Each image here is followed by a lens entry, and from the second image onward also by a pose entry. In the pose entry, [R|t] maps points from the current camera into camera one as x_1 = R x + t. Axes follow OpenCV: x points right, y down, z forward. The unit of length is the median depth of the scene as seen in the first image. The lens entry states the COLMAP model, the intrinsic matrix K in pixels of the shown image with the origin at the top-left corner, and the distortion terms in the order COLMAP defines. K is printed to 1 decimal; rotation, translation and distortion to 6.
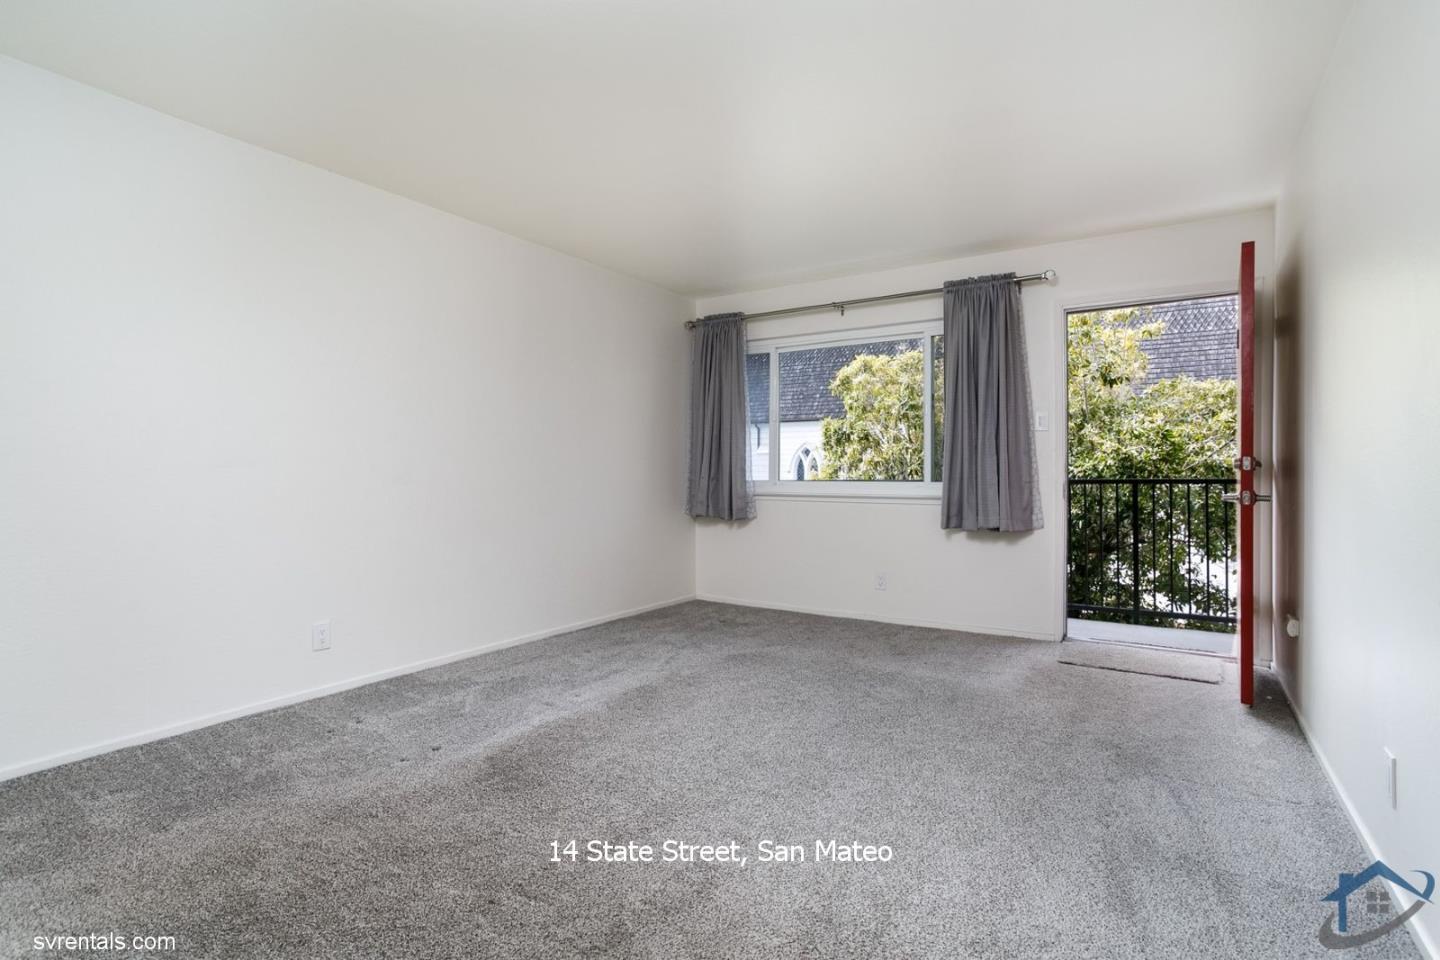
lens RADIAL K [[736.1, 0, 723.4], [0, 736.1, 447.9], [0, 0, 1]] dist [-0.021963, 0.029056]
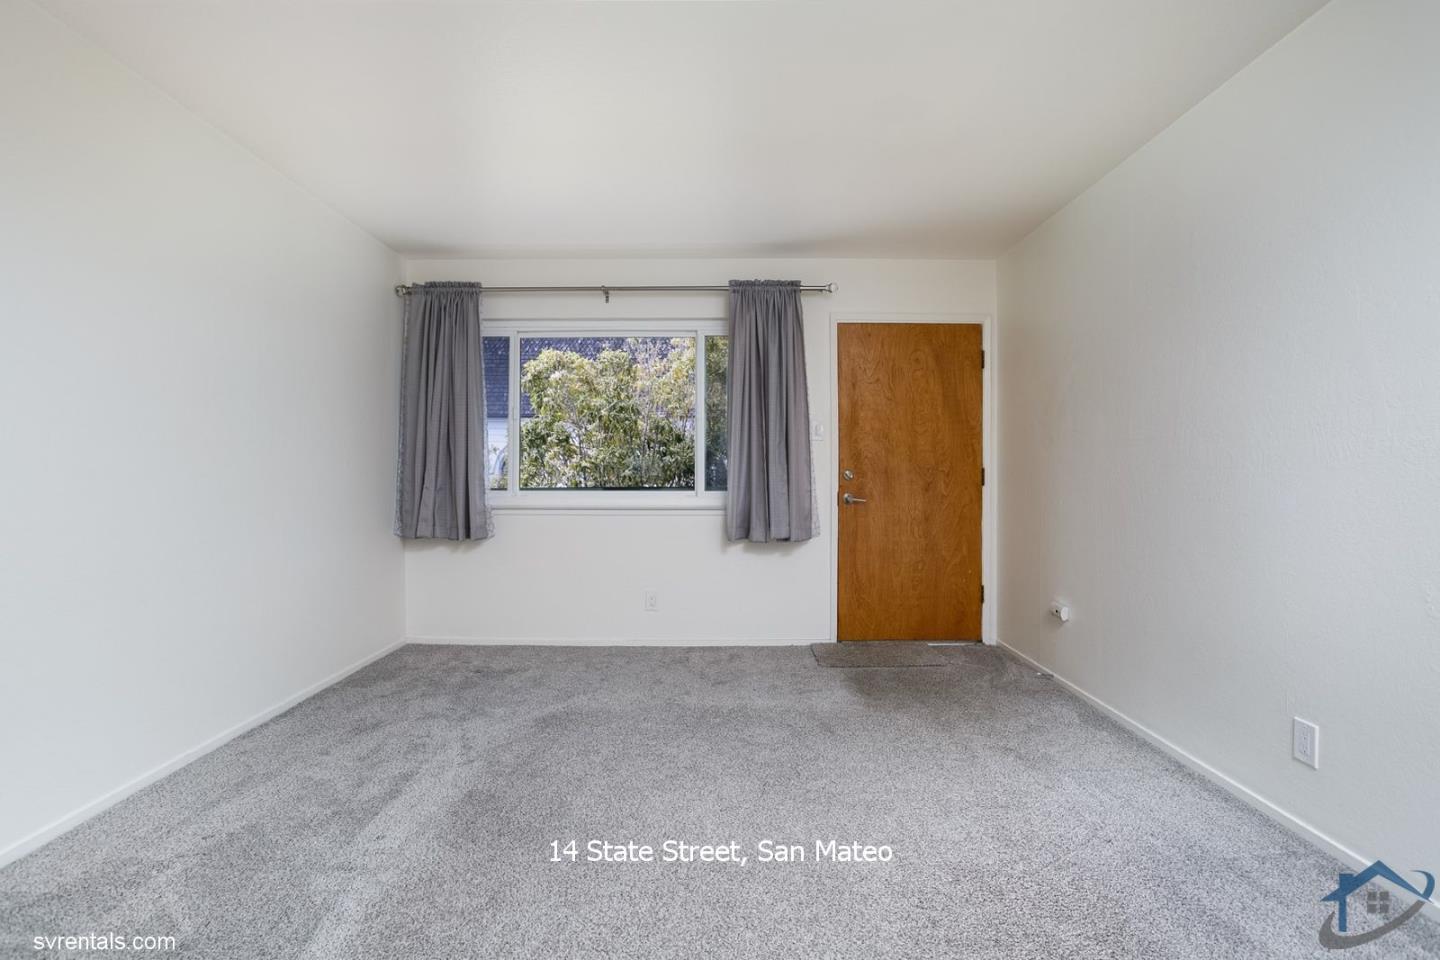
lens RADIAL K [[716.8, 0, 716.7], [0, 716.8, 454.1], [0, 0, 1]] dist [-0.052121, 0.052825]
pose [[0.833233, 0.012841, 0.552772, -0.198719], [-0.017805, 0.999835, 0.003614, -0.004029], [-0.552635, -0.012853, 0.833324, 0.213103]]
